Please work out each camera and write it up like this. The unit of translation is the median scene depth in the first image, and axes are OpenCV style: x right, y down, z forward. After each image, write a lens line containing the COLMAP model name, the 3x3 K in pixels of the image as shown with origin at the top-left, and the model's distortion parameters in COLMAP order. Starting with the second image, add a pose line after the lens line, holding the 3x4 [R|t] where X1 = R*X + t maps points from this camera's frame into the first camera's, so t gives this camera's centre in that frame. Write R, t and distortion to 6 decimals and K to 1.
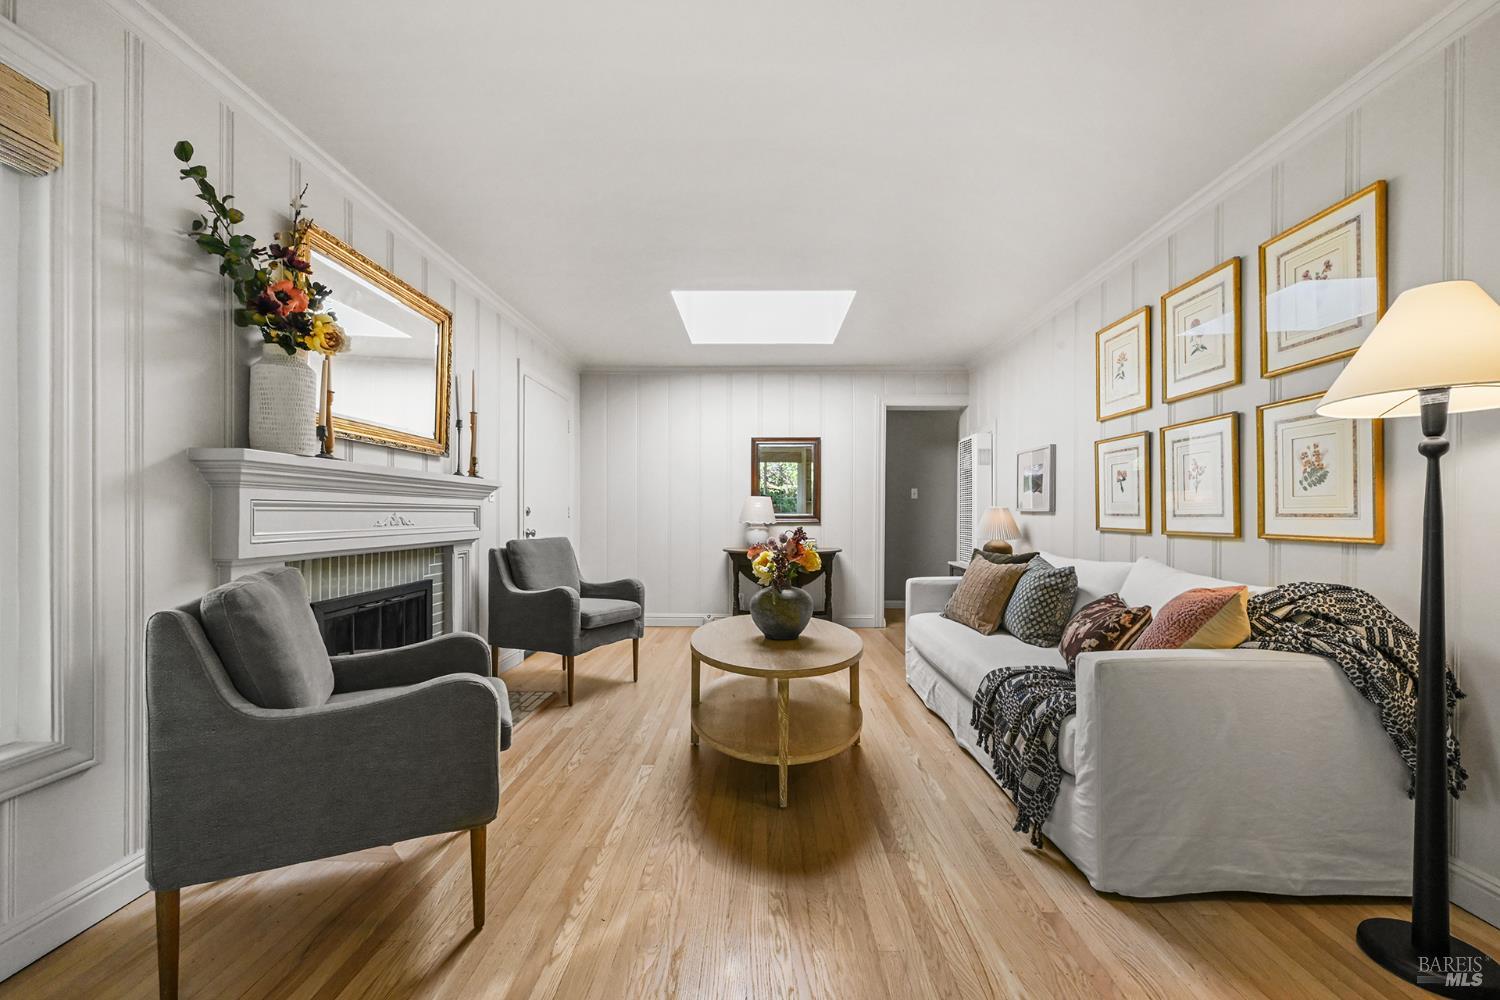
lens RADIAL K [[601.2, 0, 748.7], [0, 601.2, 508.2], [0, 0, 1]] dist [0.000145, 0.000020]
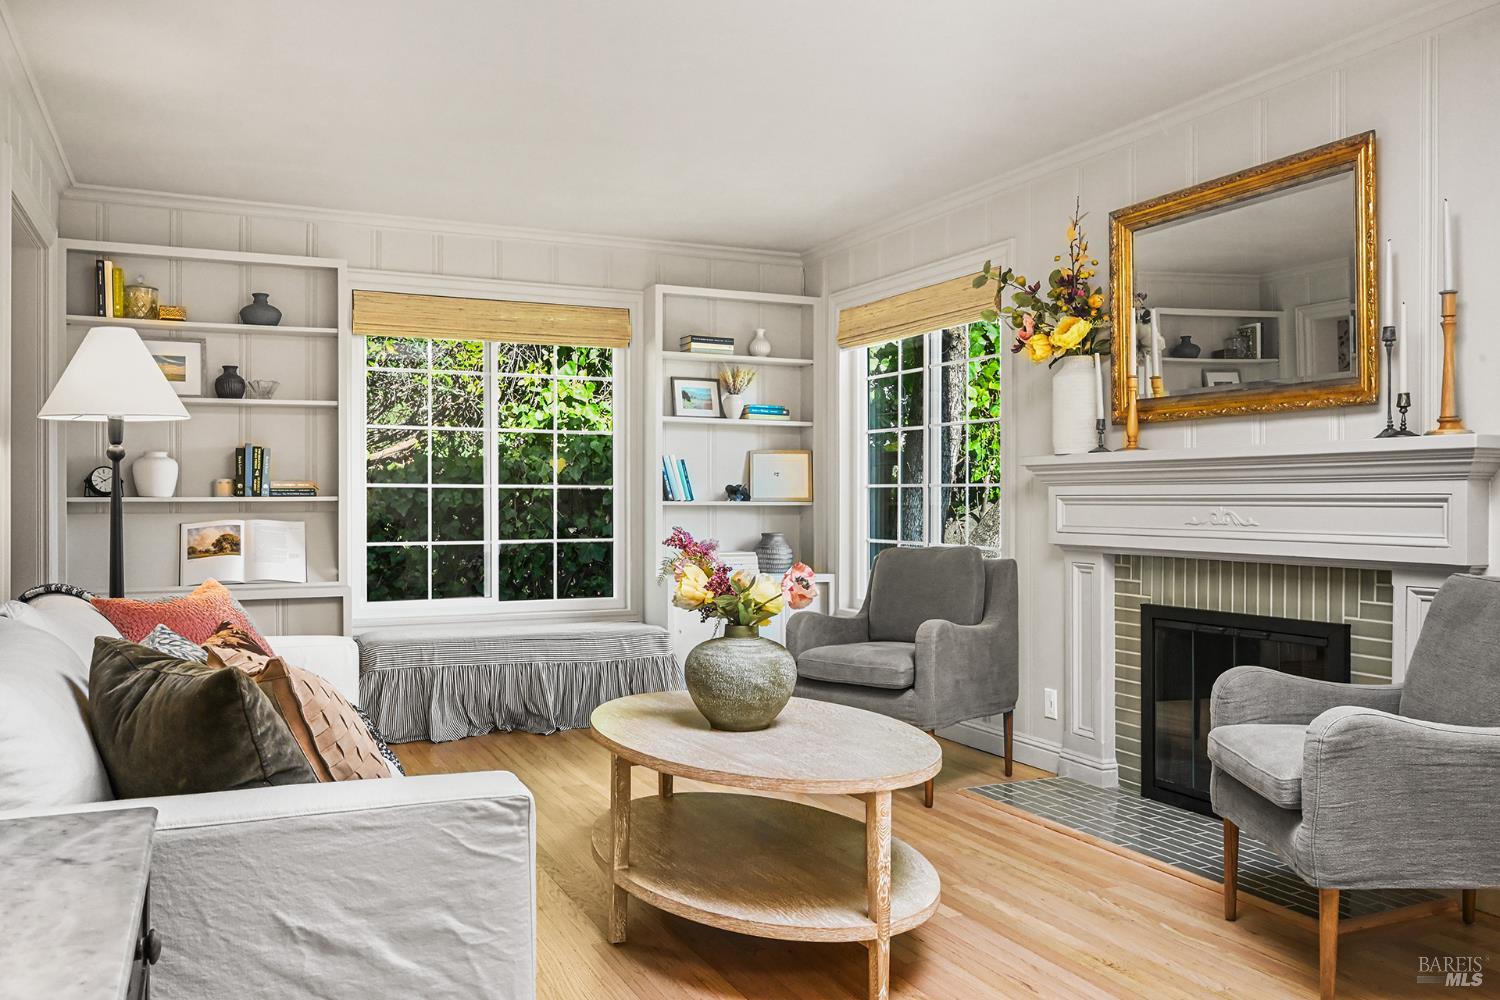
lens RADIAL K [[1209.6, 0, 750.0], [0, 1209.6, 500.0], [0, 0, 1]] dist [-0.001911, -0.005135]
pose [[-0.896866, -0.003718, -0.442286, 0.545265], [-0.000120, 0.999967, -0.008163, 0.010563], [0.442302, -0.007268, -0.896837, 2.004639]]
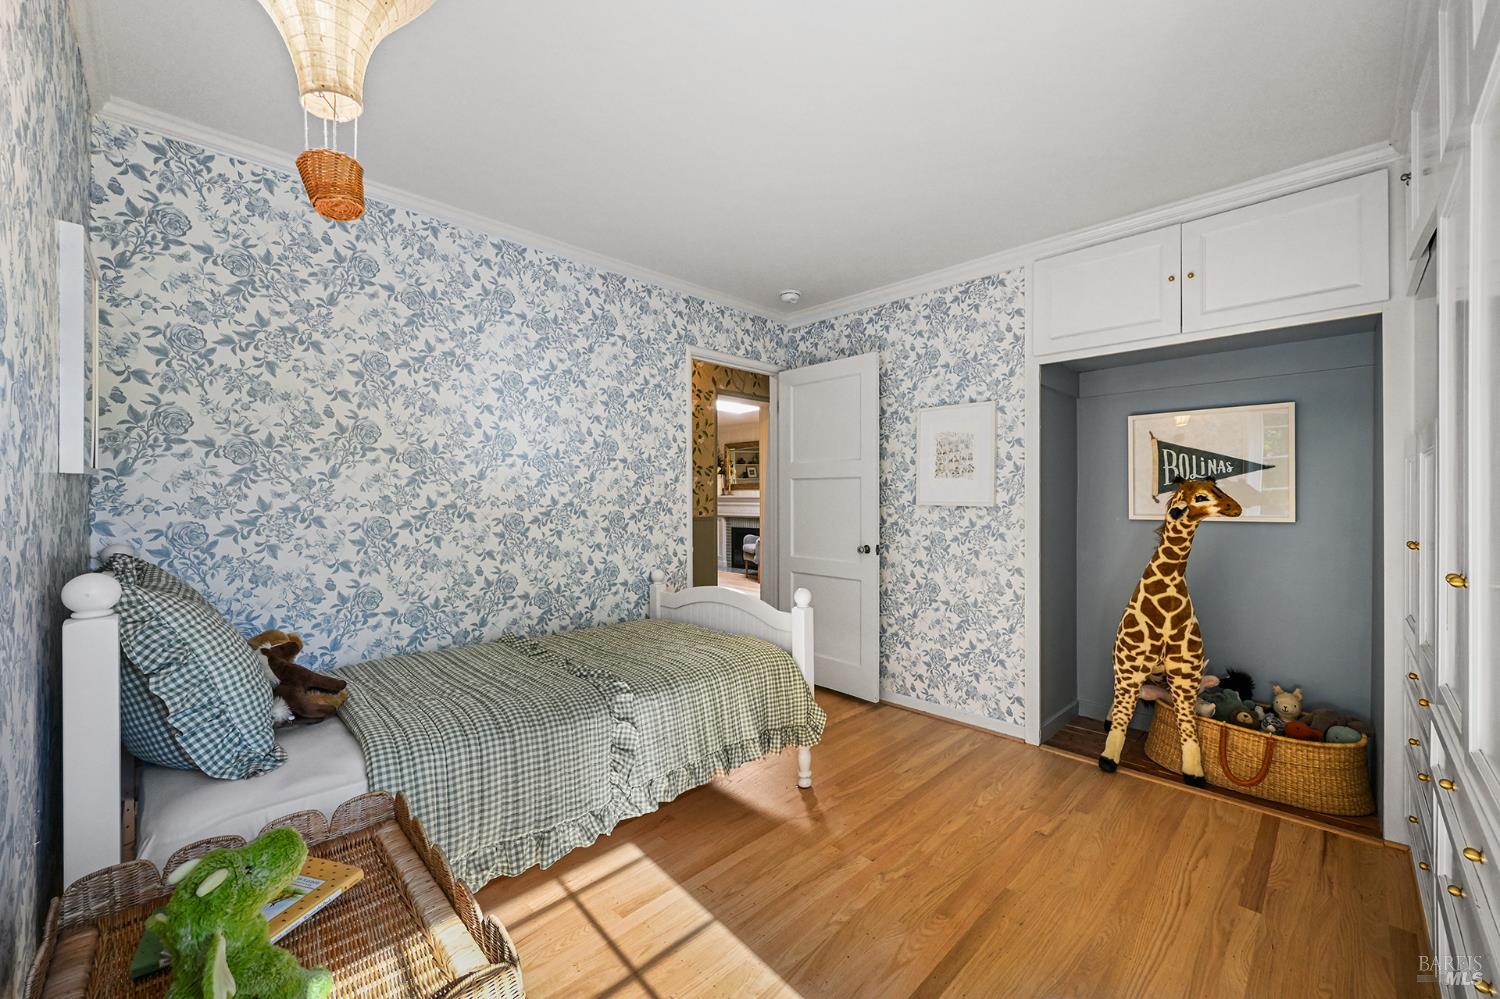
lens RADIAL K [[593.1, 0, 744.2], [0, 593.1, 501.2], [0, 0, 1]] dist [0.000080, 0.000077]
pose [[-0.696647, 0.001729, -0.717412, 1.954940], [0.004409, 0.999989, -0.001872, -0.020710], [0.717400, -0.004468, -0.696647, 3.416975]]
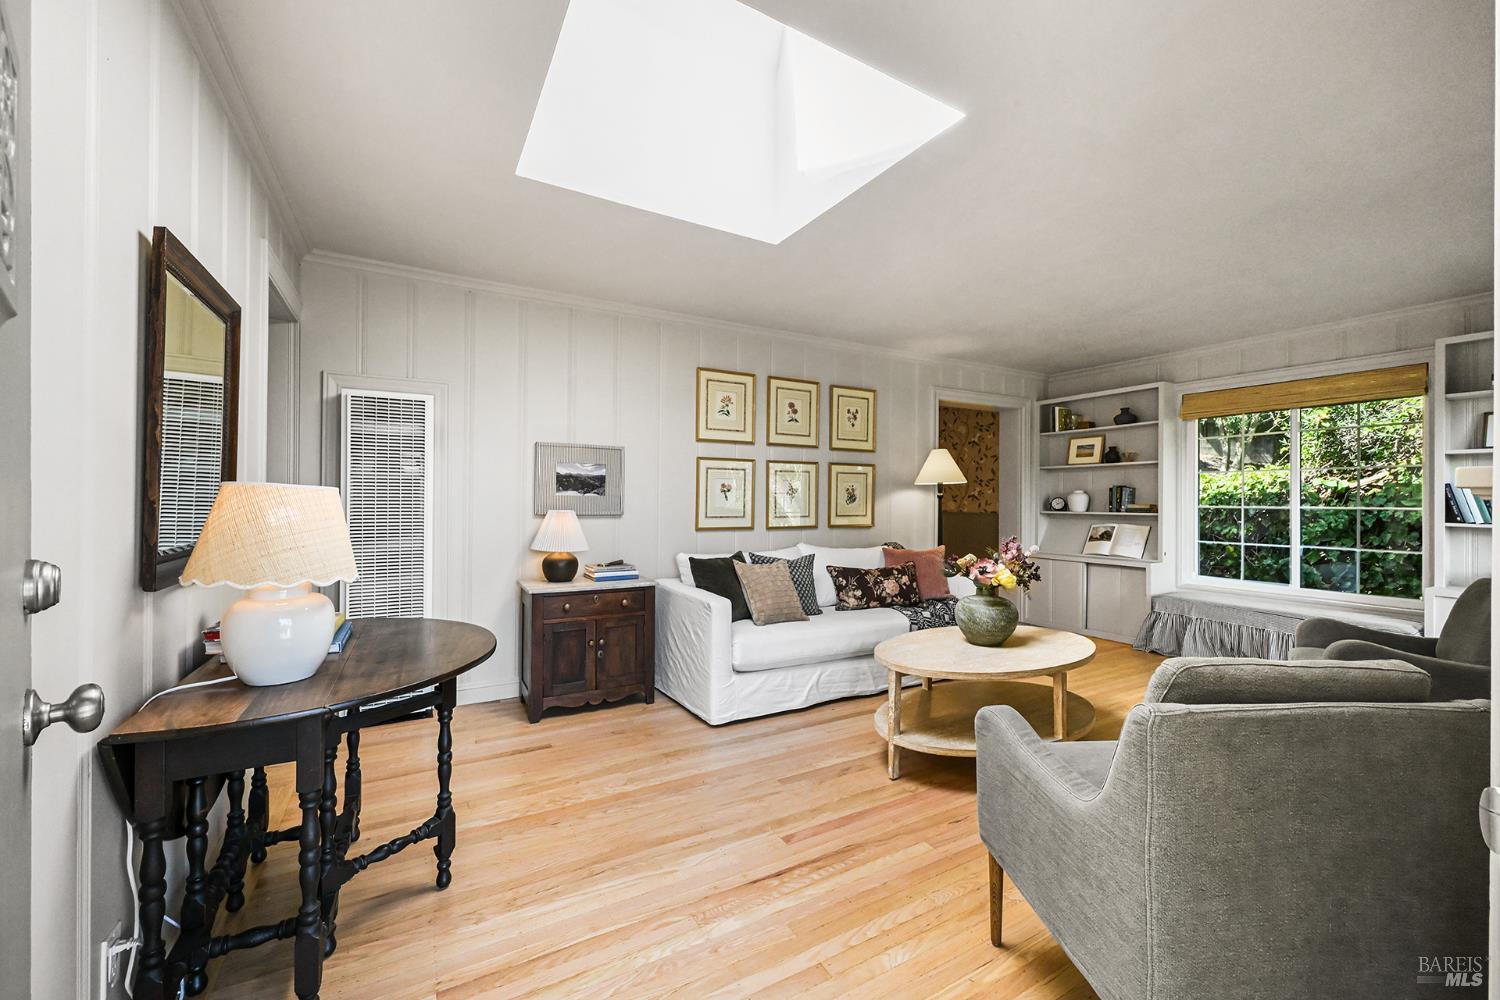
lens RADIAL K [[593.1, 0, 744.2], [0, 593.1, 501.7], [0, 0, 1]] dist [0.000080, 0.000077]
pose [[-0.508691, -0.009973, 0.860892, -0.616521], [-0.014908, 0.999885, 0.002774, -0.031529], [-0.860820, -0.011423, -0.508781, 1.880934]]
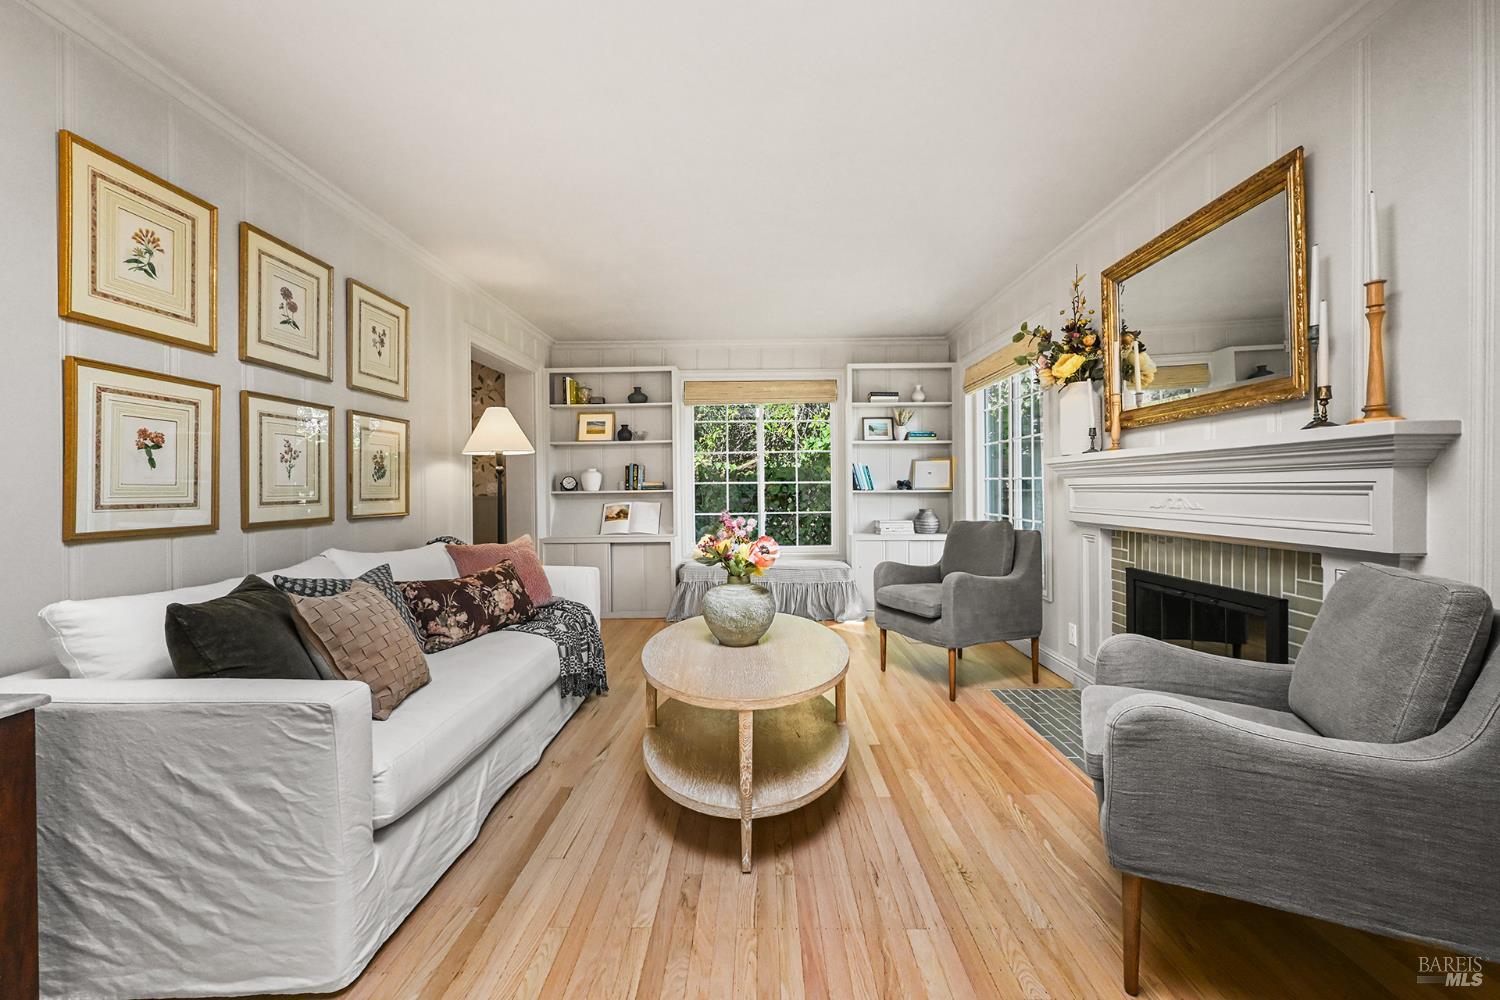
lens RADIAL K [[607.1, 0, 754.8], [0, 607.1, 493.8], [0, 0, 1]] dist [-0.000390, -0.000009]
pose [[-0.999882, 0.006077, -0.014087, 0.042716], [0.006077, 0.999982, 0.000053, 0.003192], [0.014087, -0.000033, -0.999901, 1.843457]]
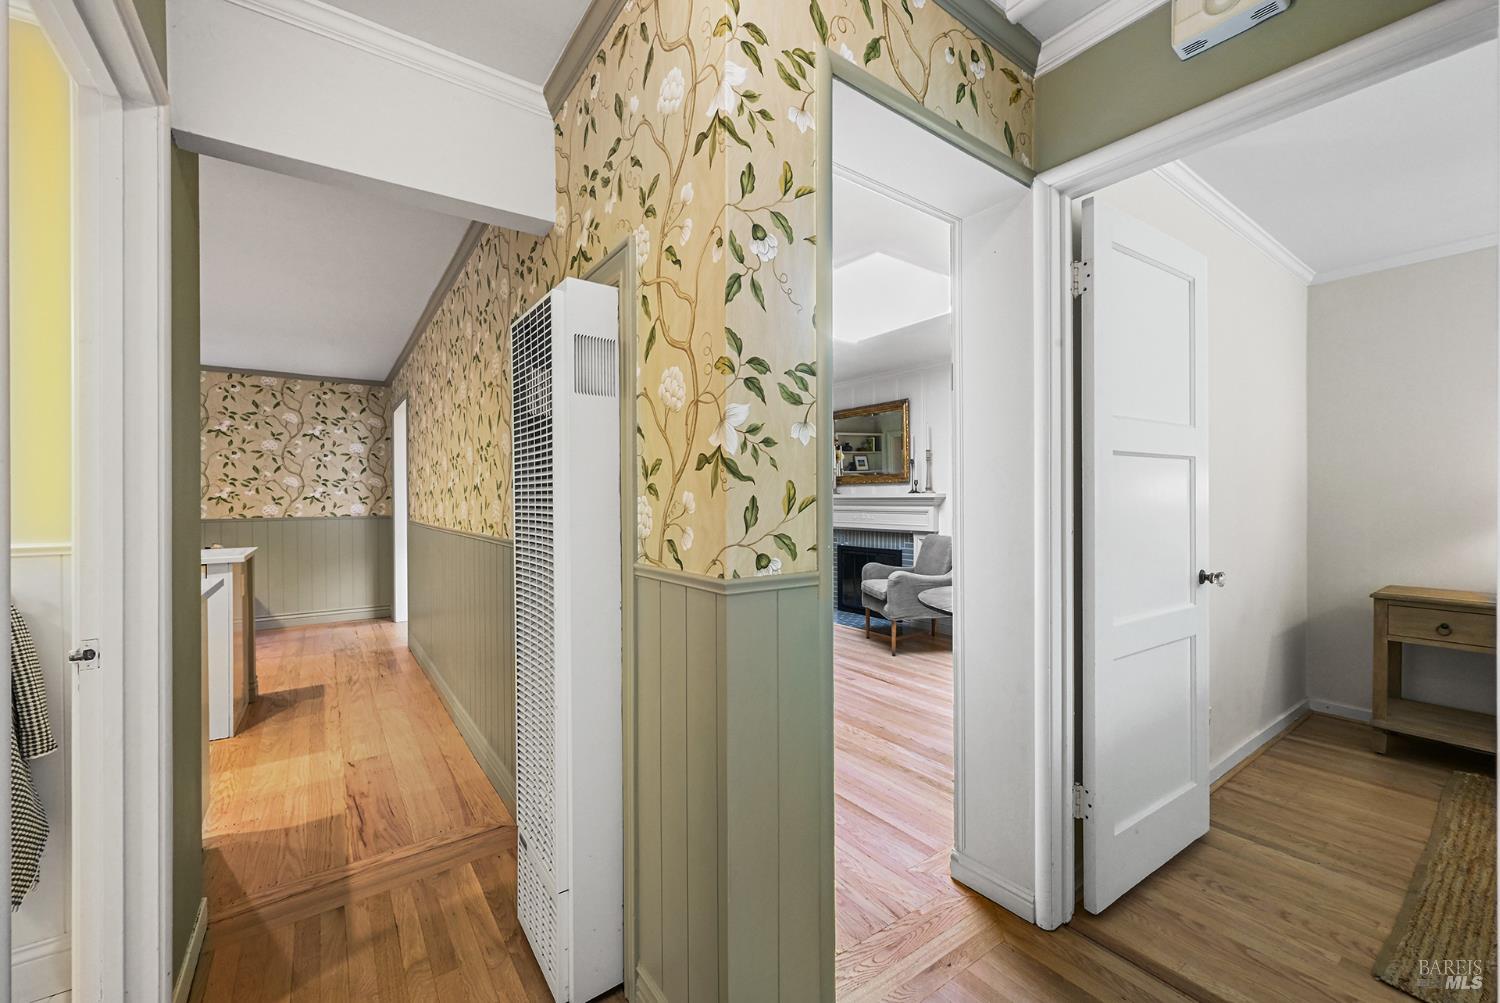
lens RADIAL K [[593.1, 0, 744.2], [0, 593.1, 503.2], [0, 0, 1]] dist [0.000080, 0.000077]
pose [[-0.800459, 0.003977, -0.599374, 1.059976], [0.005948, 0.999981, -0.001308, -0.029012], [0.599358, -0.004612, -0.800468, 2.442409]]
